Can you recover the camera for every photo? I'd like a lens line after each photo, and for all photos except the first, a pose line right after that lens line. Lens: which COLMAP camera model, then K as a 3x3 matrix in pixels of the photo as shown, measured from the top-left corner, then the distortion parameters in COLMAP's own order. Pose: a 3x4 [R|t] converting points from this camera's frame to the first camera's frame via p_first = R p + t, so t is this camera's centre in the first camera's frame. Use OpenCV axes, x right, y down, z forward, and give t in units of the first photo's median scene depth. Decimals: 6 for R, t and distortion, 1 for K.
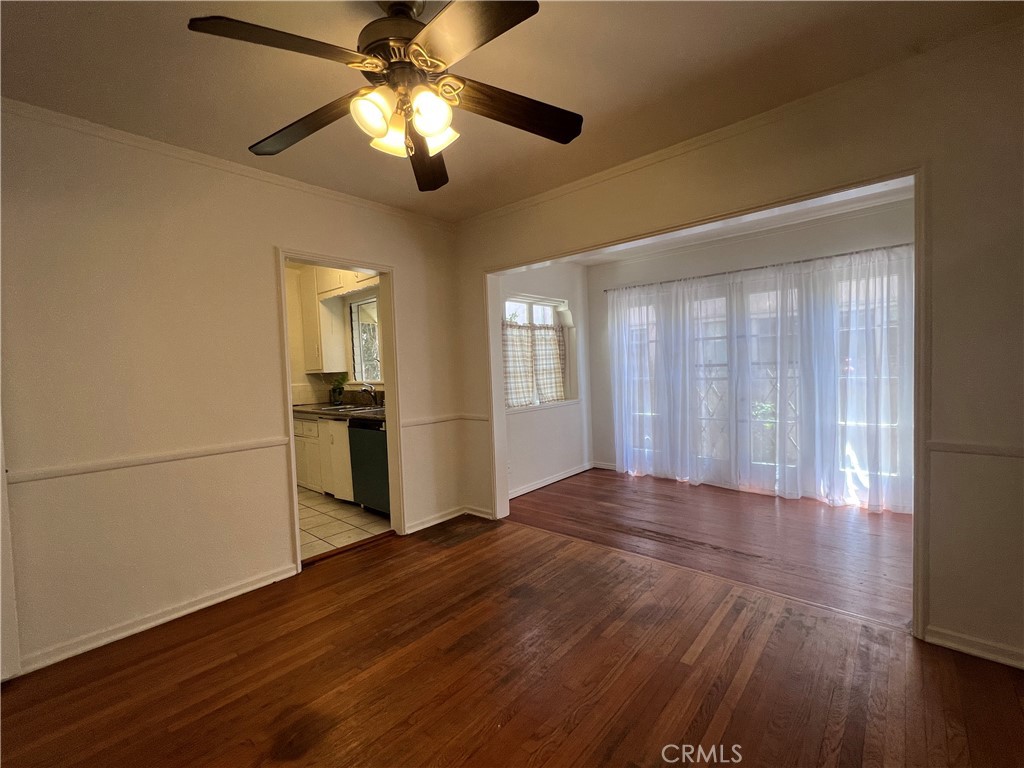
lens RADIAL K [[435.5, 0, 513.2], [0, 435.5, 384.8], [0, 0, 1]] dist [-0.009156, -0.000110]
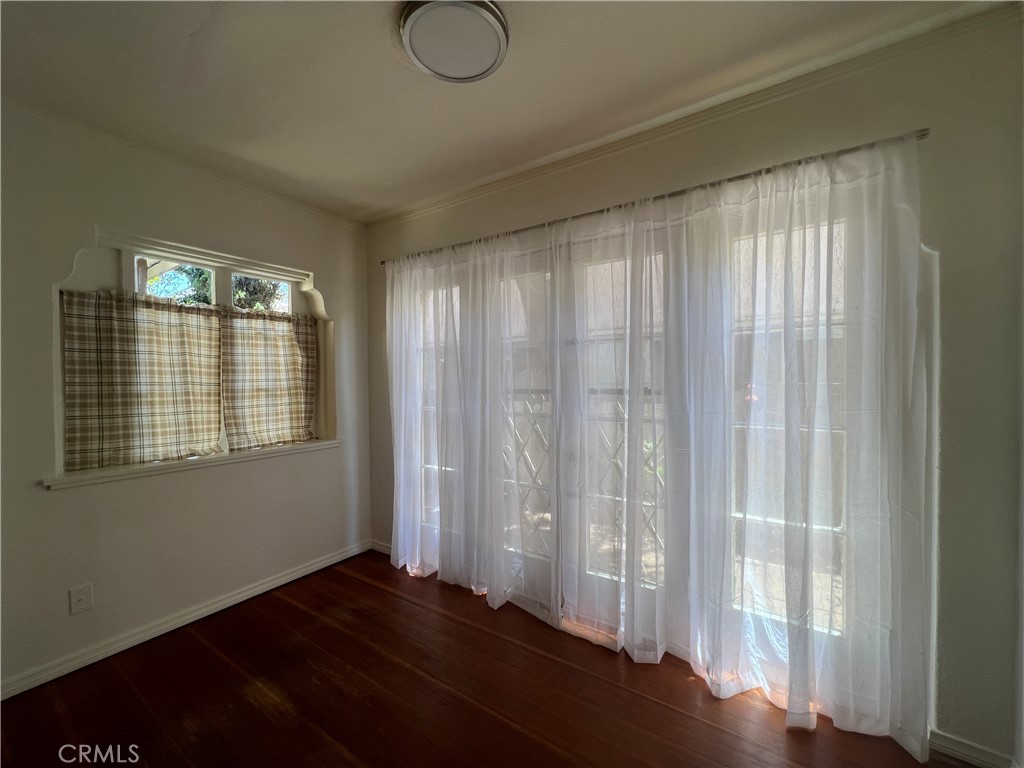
lens RADIAL K [[410.9, 0, 512.0], [0, 410.9, 384.0], [0, 0, 1]] dist [0.000629, 0.000145]
pose [[0.991113, 0.028874, 0.129852, 0.373156], [-0.024861, 0.999165, -0.032424, -0.037313], [-0.130680, 0.028907, 0.991003, 0.480068]]
